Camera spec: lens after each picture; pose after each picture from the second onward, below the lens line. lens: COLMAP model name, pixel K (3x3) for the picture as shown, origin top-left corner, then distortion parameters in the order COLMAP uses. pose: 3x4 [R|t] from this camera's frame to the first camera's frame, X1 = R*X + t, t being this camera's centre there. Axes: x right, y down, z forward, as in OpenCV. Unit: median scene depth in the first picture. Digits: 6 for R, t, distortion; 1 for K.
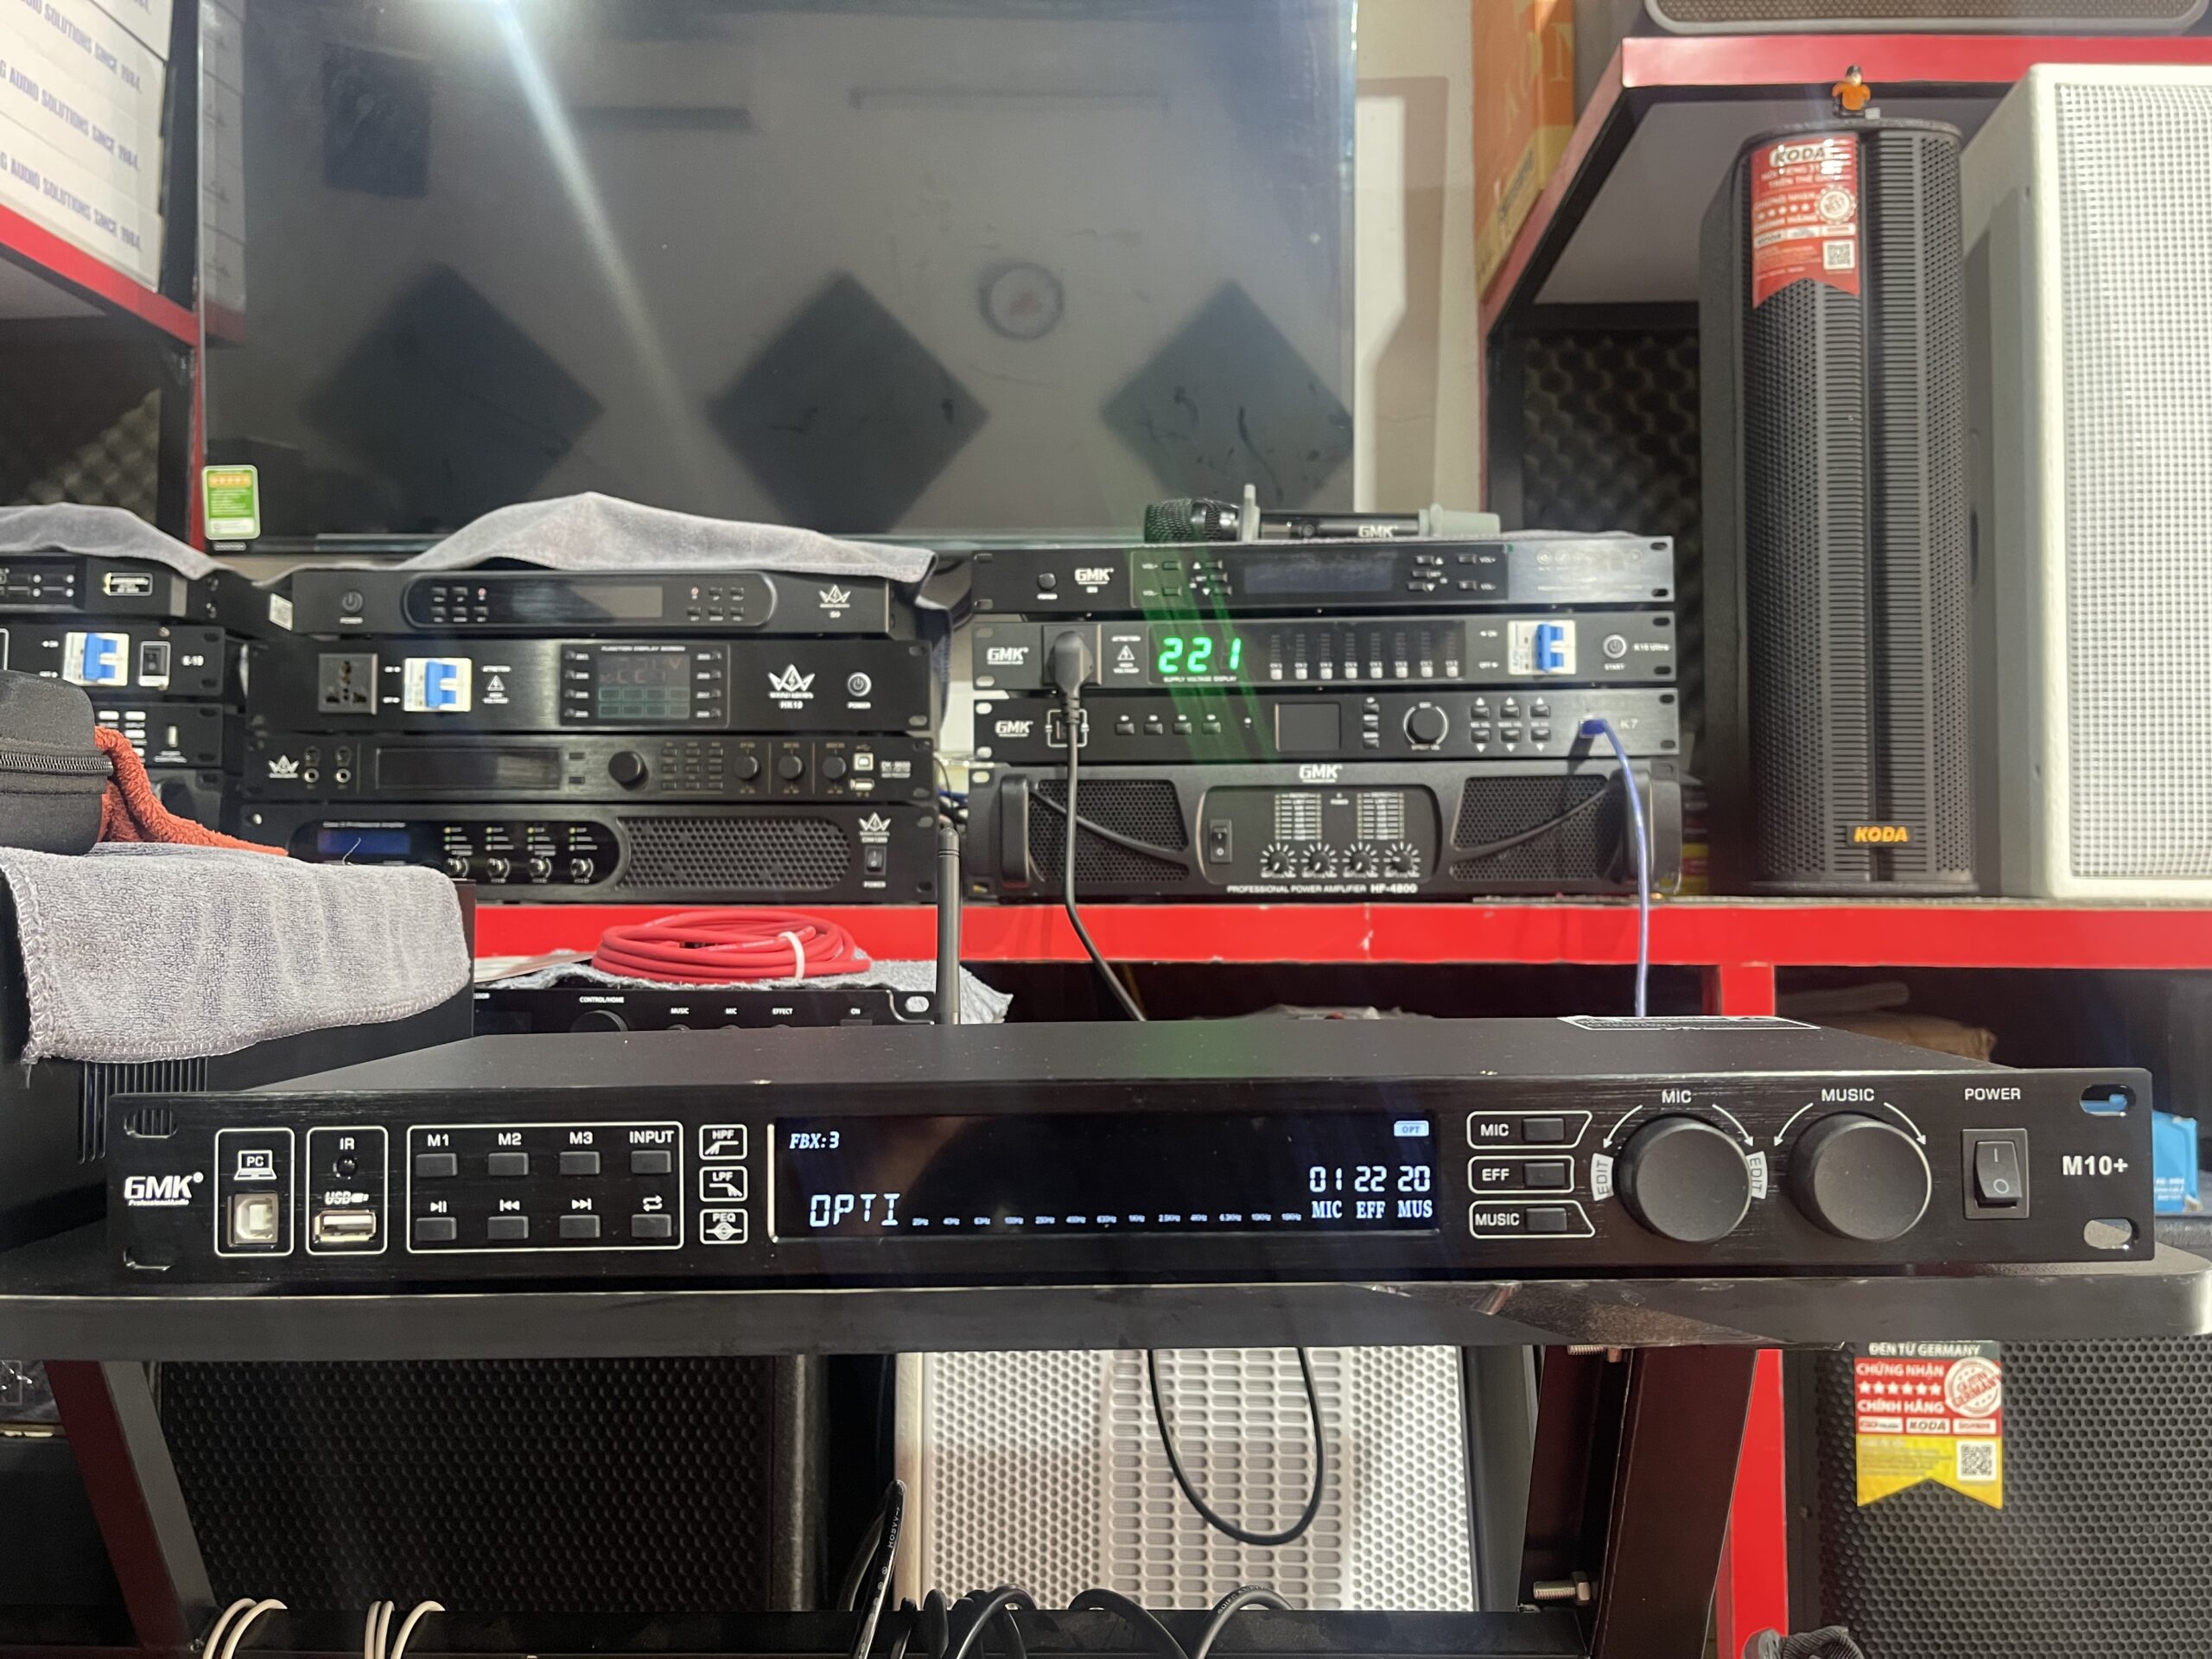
lens RADIAL K [[1698.5, 0, 1096.0], [0, 1698.5, 812.4], [0, 0, 1]] dist [0.064228, -0.095820]
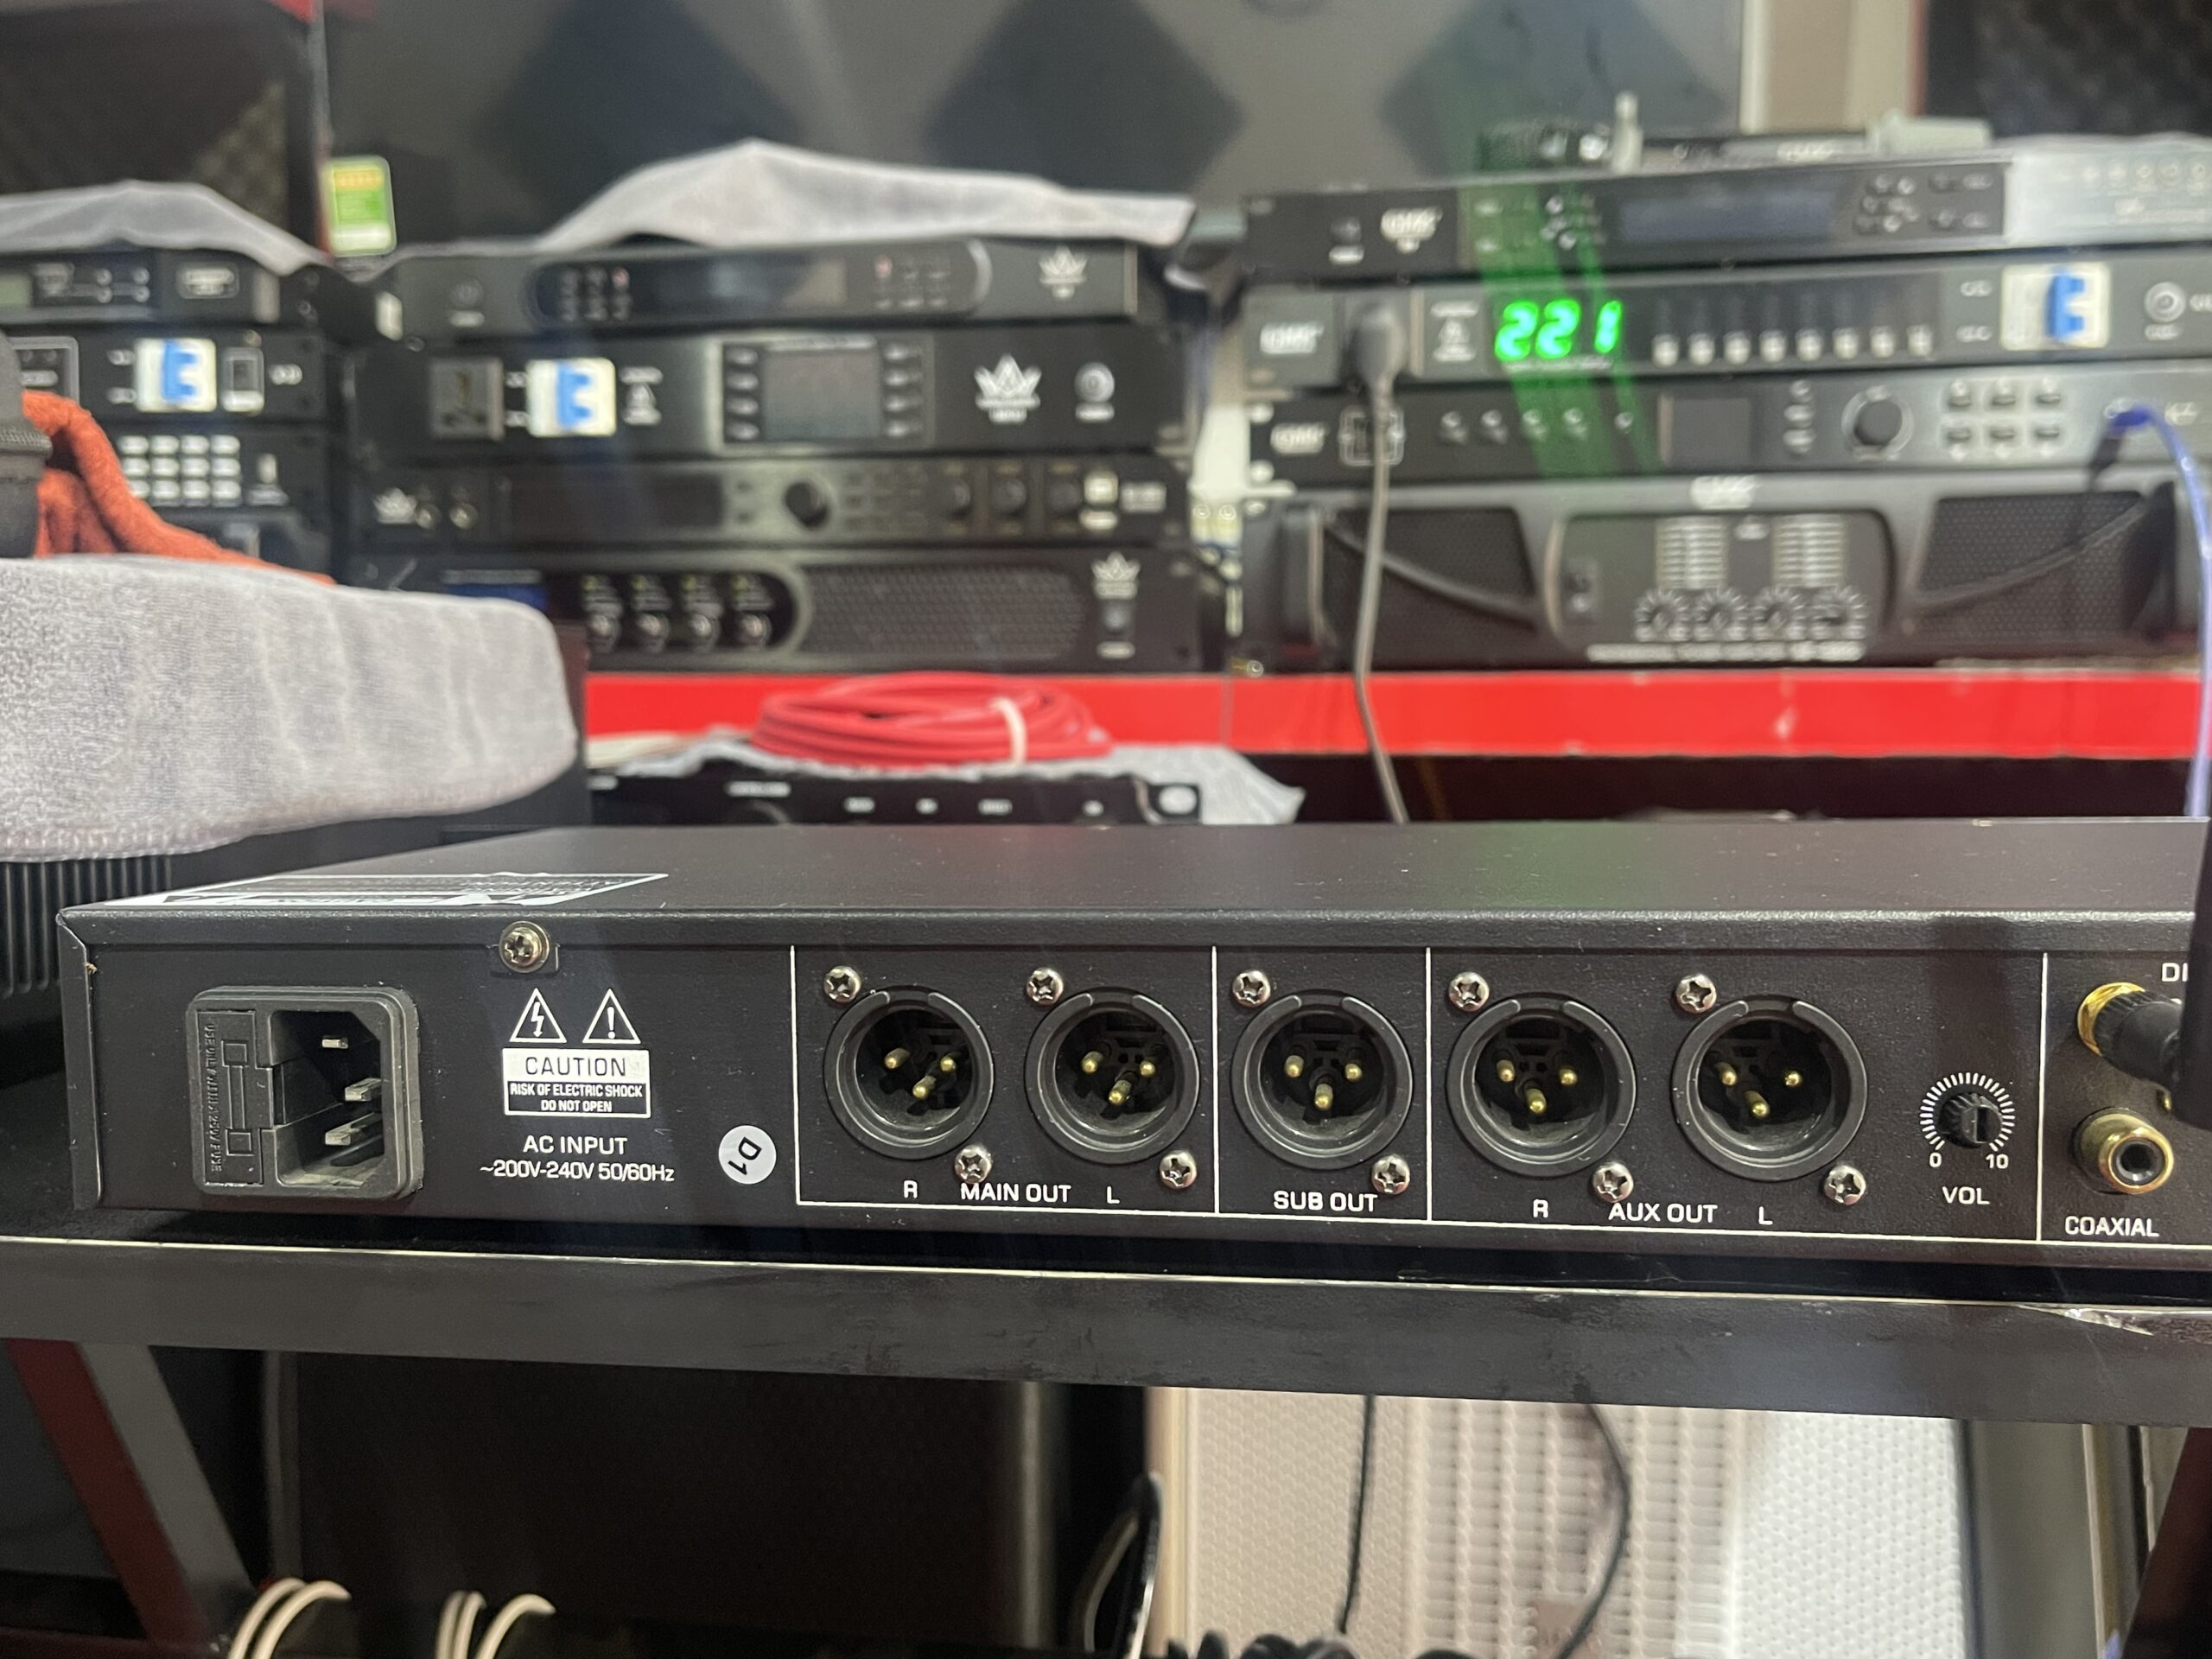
lens RADIAL K [[1883.6, 0, 1099.2], [0, 1883.6, 825.8], [0, 0, 1]] dist [0.046067, -0.062644]
pose [[0.990486, 0.009608, -0.137275, -0.020151], [0.006778, 0.992943, 0.118402, 0.020486], [0.137444, -0.118206, 0.983431, 0.148214]]
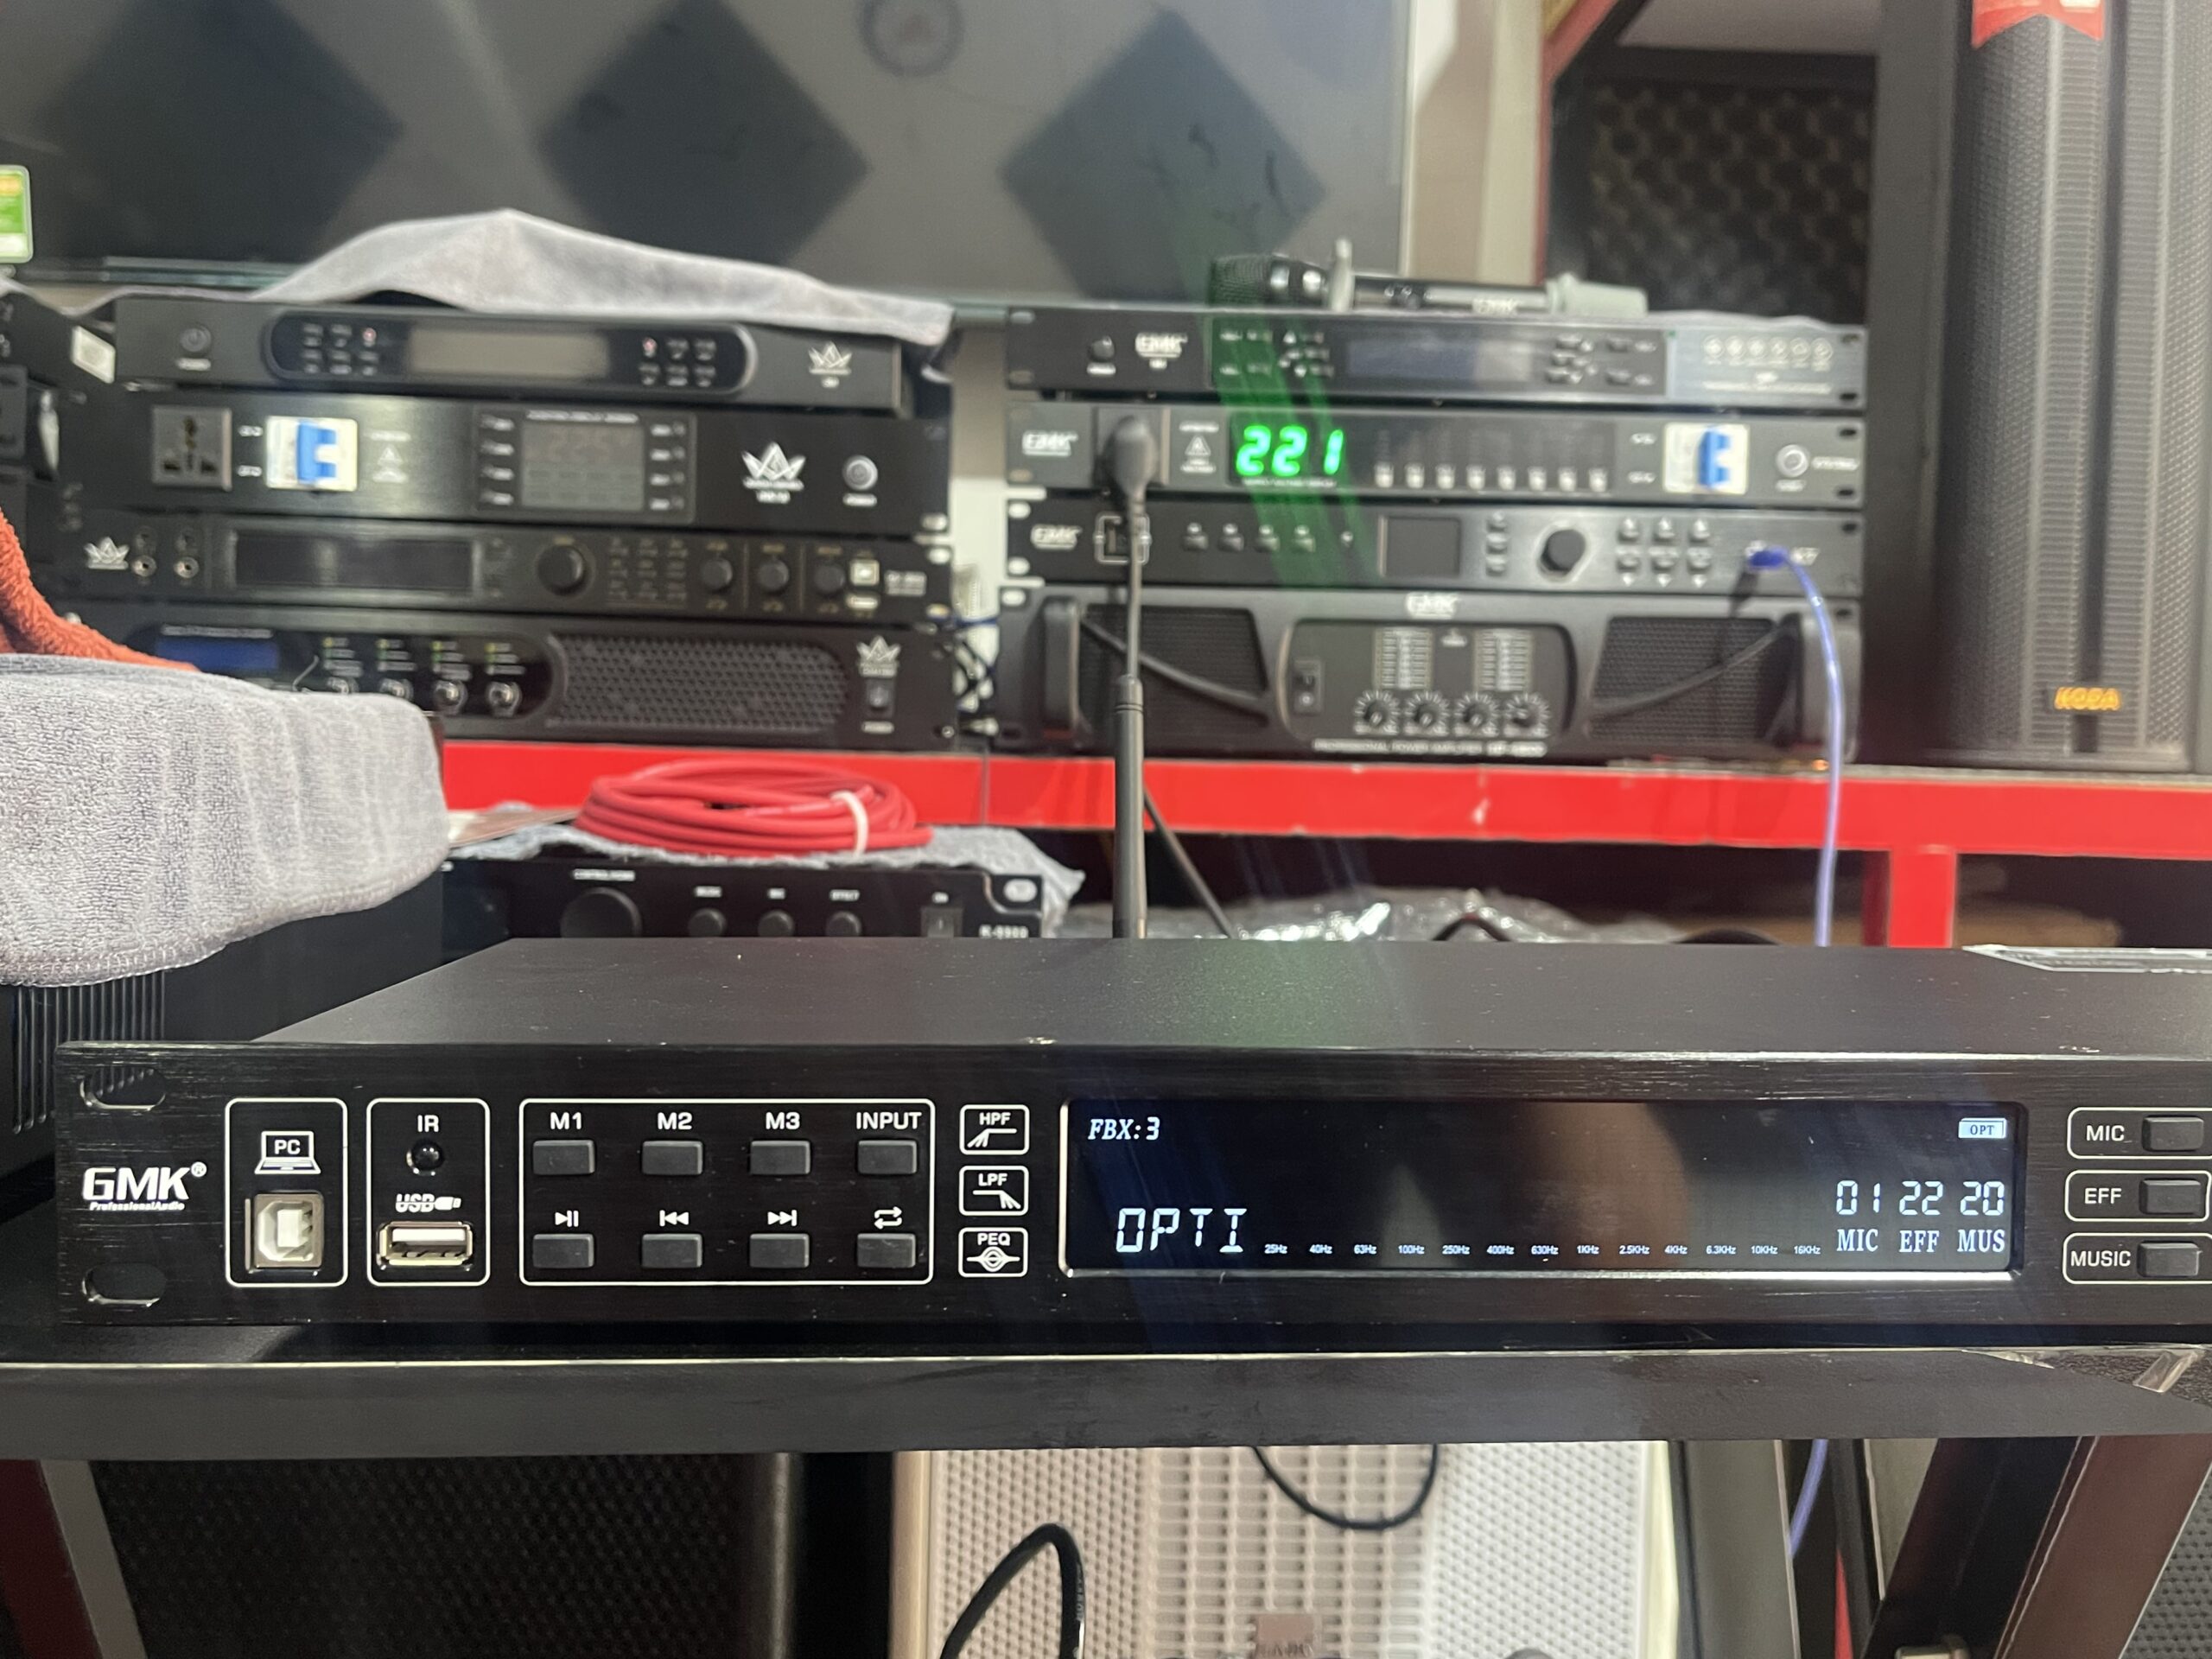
lens RADIAL K [[1883.6, 0, 1099.3], [0, 1883.6, 837.0], [0, 0, 1]] dist [0.046067, -0.062644]
pose [[0.996614, 0.022229, 0.079155, -0.095178], [-0.030313, 0.994277, 0.102442, -0.000607], [-0.076425, -0.104495, 0.991585, 0.104057]]
